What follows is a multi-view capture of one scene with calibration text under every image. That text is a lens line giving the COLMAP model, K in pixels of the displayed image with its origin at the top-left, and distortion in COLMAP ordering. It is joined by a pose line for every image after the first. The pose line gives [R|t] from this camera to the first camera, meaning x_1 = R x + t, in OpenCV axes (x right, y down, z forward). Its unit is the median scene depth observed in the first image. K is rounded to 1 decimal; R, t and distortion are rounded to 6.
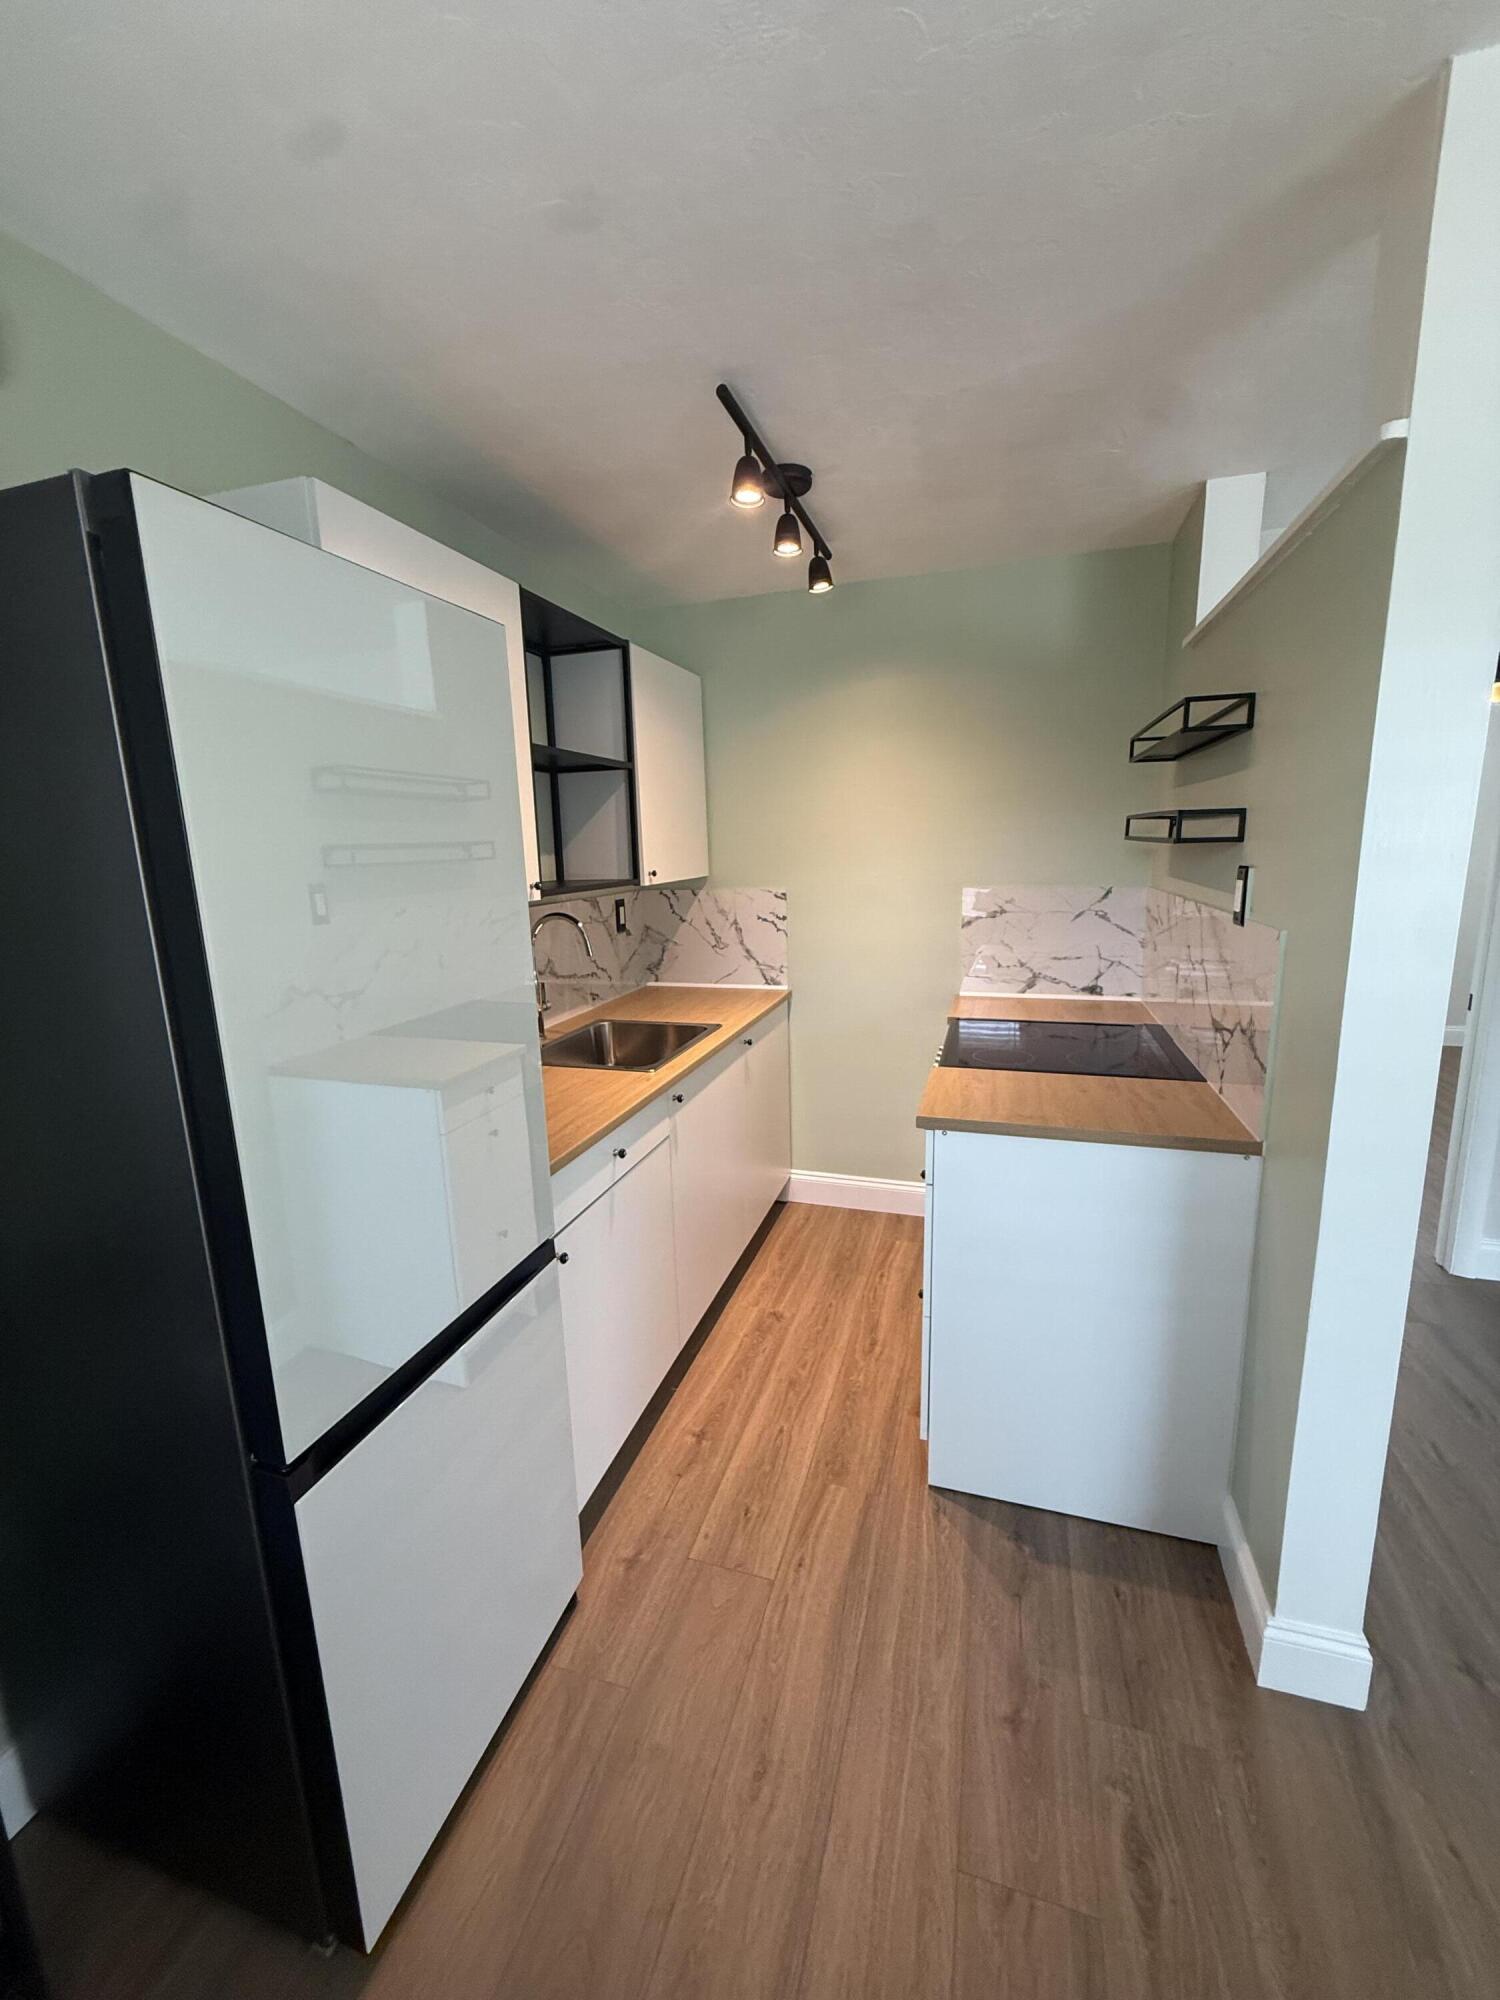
lens RADIAL K [[795.5, 0, 747.8], [0, 795.5, 994.4], [0, 0, 1]] dist [-0.002033, -0.000091]
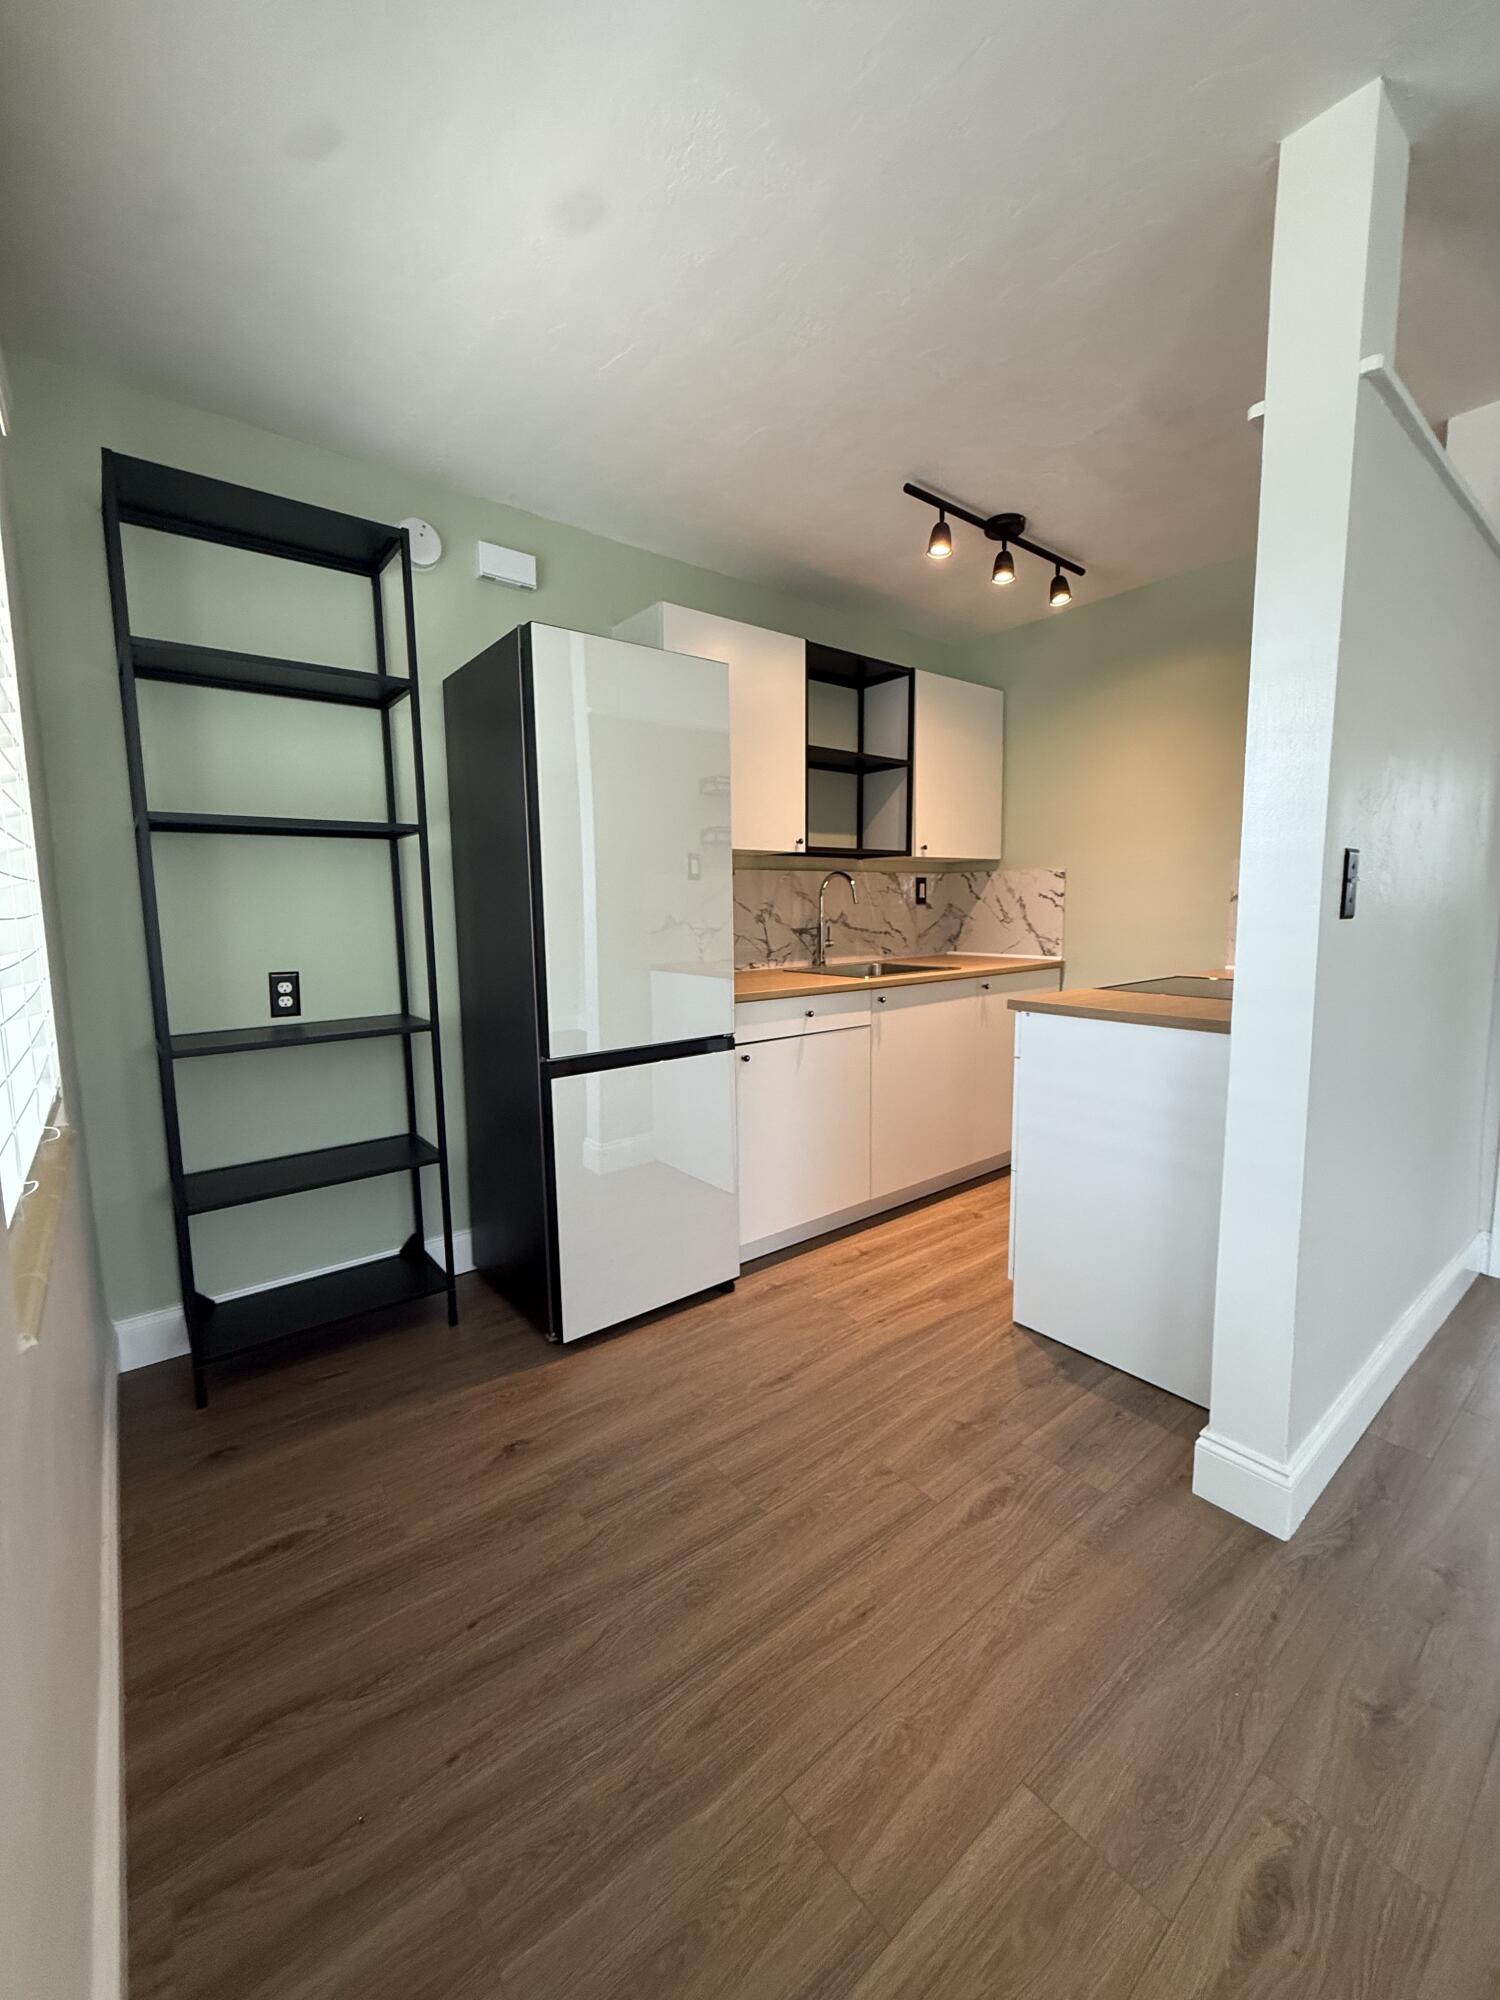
lens RADIAL K [[795.5, 0, 748.3], [0, 795.5, 997.2], [0, 0, 1]] dist [-0.002033, -0.000091]
pose [[0.829636, 0.081098, -0.552384, 0.366219], [-0.113115, 0.993291, -0.024059, 0.145895], [0.546727, 0.082443, 0.833243, -0.182170]]
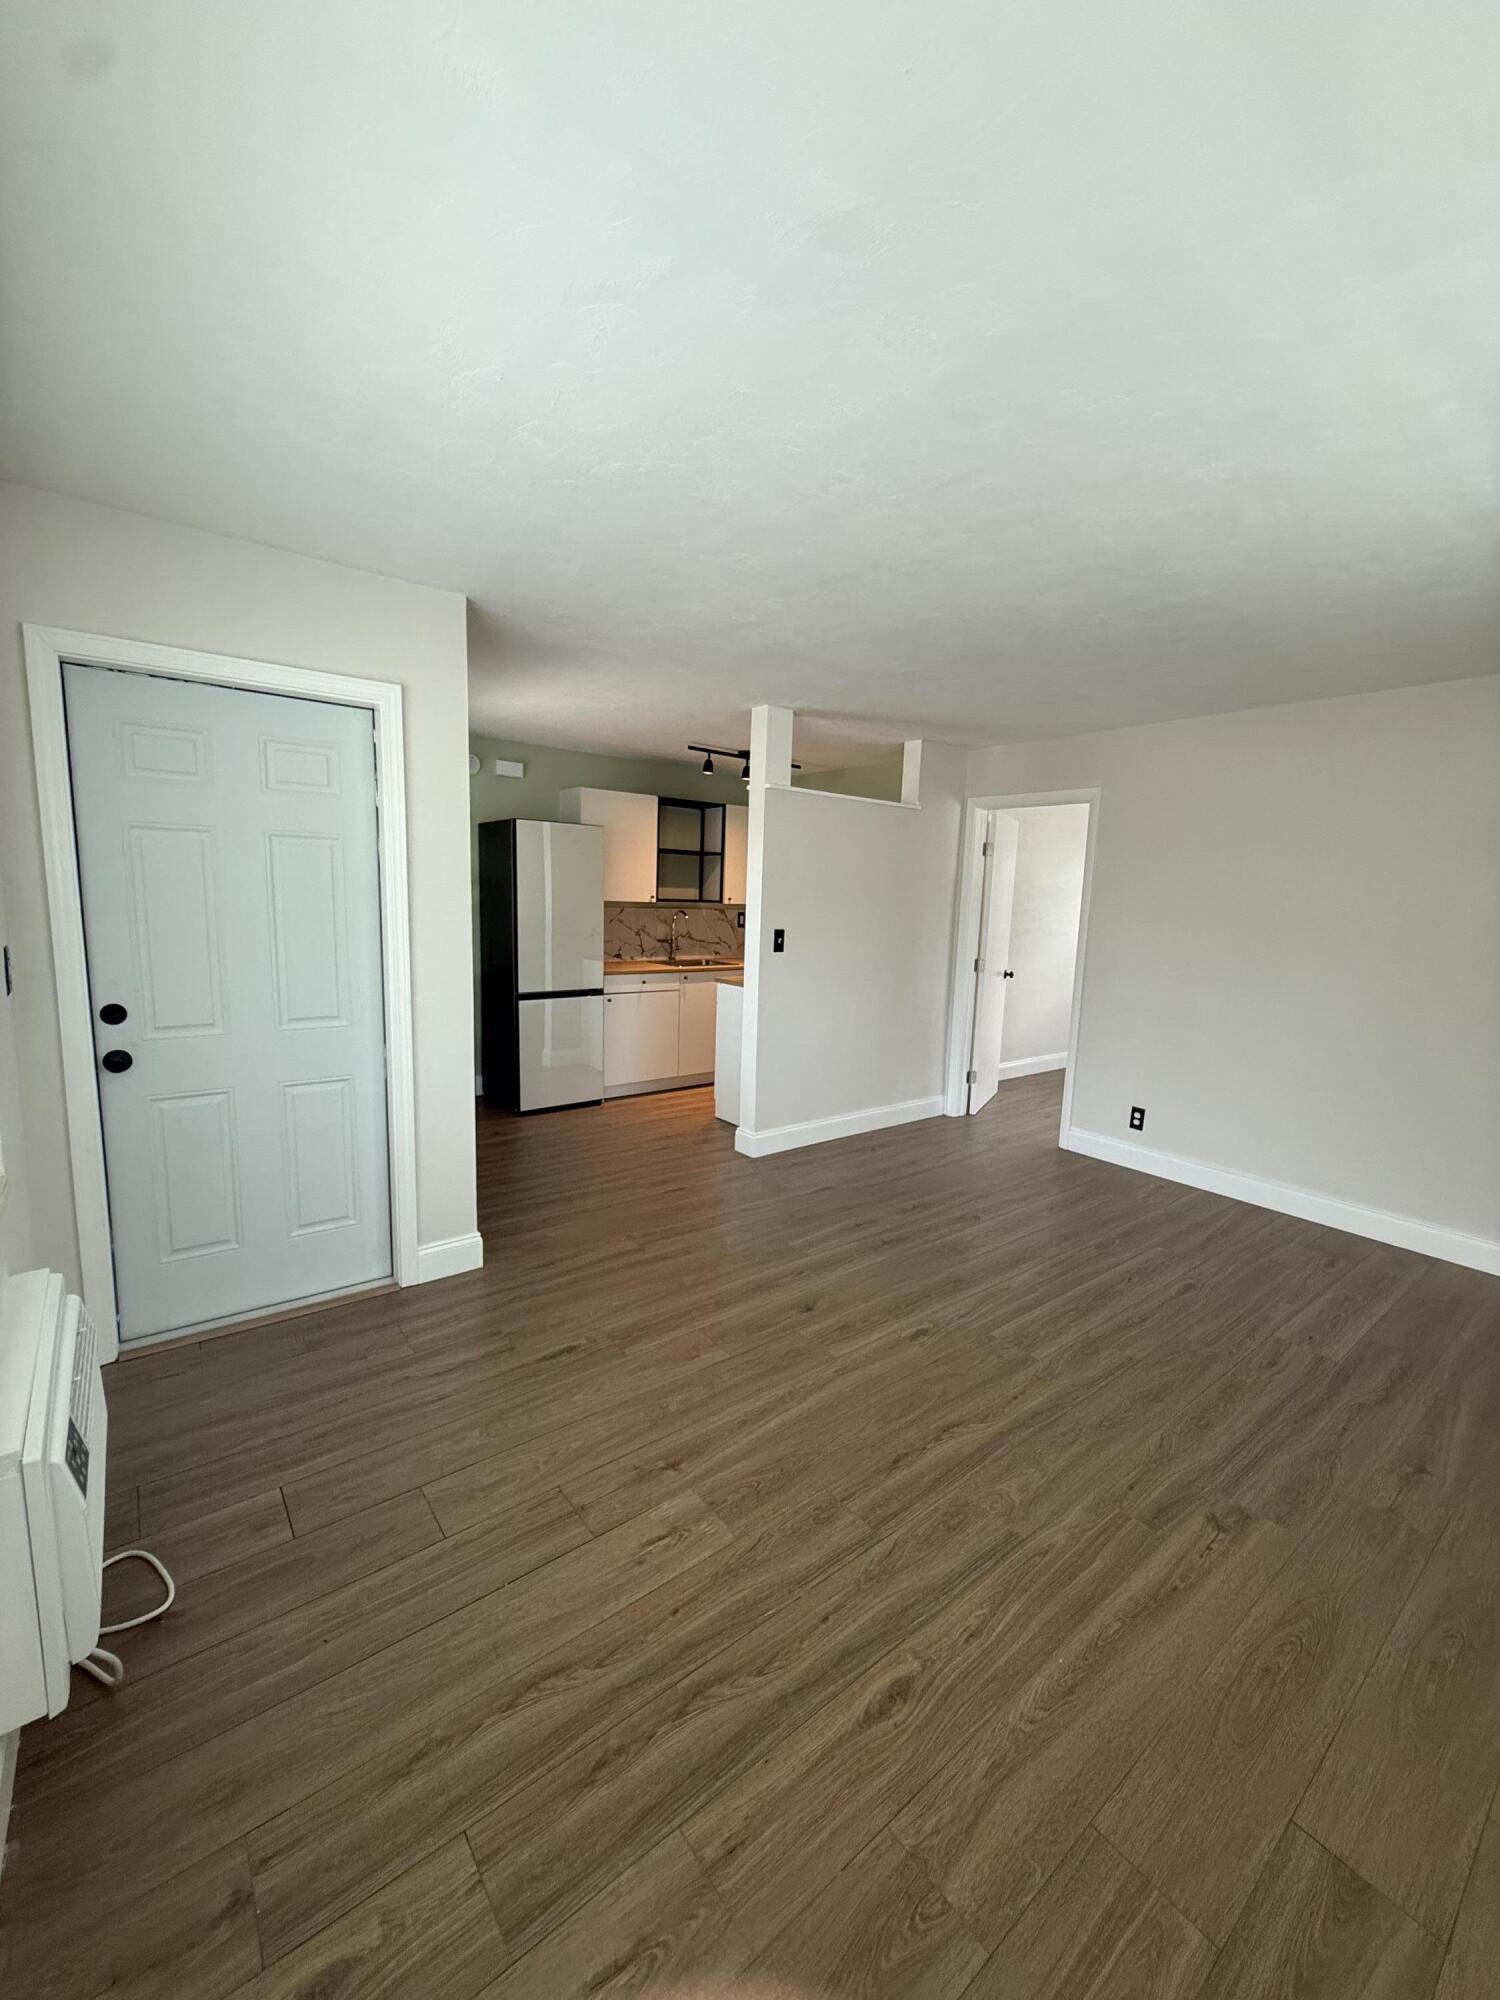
lens RADIAL K [[795.5, 0, 744.7], [0, 795.5, 1015.8], [0, 0, 1]] dist [-0.002033, -0.000091]
pose [[0.822220, 0.137519, -0.552307, 1.270723], [-0.157874, 0.987400, 0.010826, 0.157738], [0.546837, 0.078294, 0.833570, -0.910679]]
